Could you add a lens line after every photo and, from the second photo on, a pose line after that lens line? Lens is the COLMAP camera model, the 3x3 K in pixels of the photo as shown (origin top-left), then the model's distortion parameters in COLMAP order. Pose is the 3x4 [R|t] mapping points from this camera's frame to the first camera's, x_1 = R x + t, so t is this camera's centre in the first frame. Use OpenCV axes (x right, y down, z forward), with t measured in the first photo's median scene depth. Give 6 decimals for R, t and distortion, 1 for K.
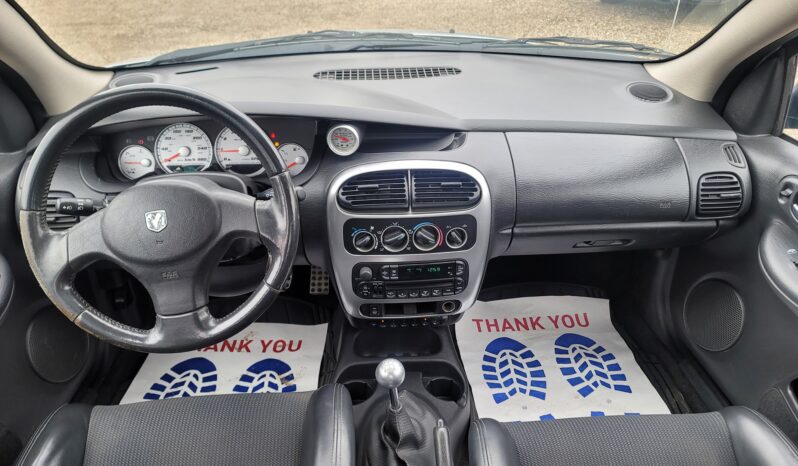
lens RADIAL K [[627.6, 0, 417.0], [0, 627.6, 225.4], [0, 0, 1]] dist [0.057311, -0.039247]
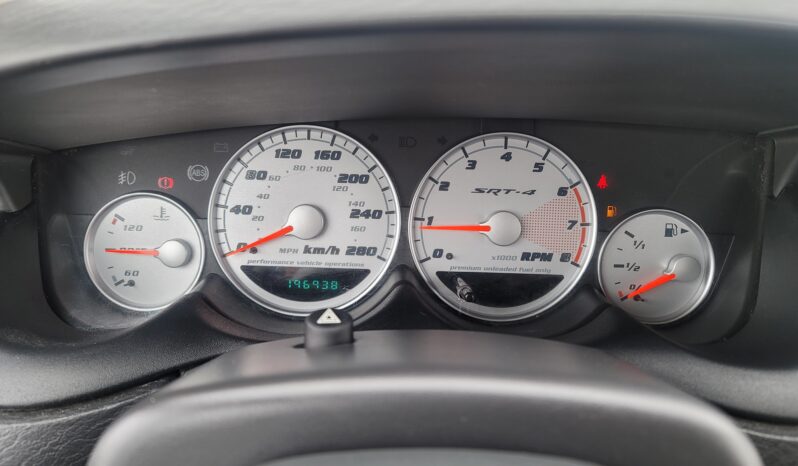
lens RADIAL K [[627.6, 0, 425.1], [0, 627.6, 232.1], [0, 0, 1]] dist [0.057311, -0.039247]
pose [[0.997471, 0.050370, -0.050142, -0.297926], [-0.055575, 0.992544, -0.108481, -0.083480], [0.044304, 0.110994, 0.992833, 0.712913]]
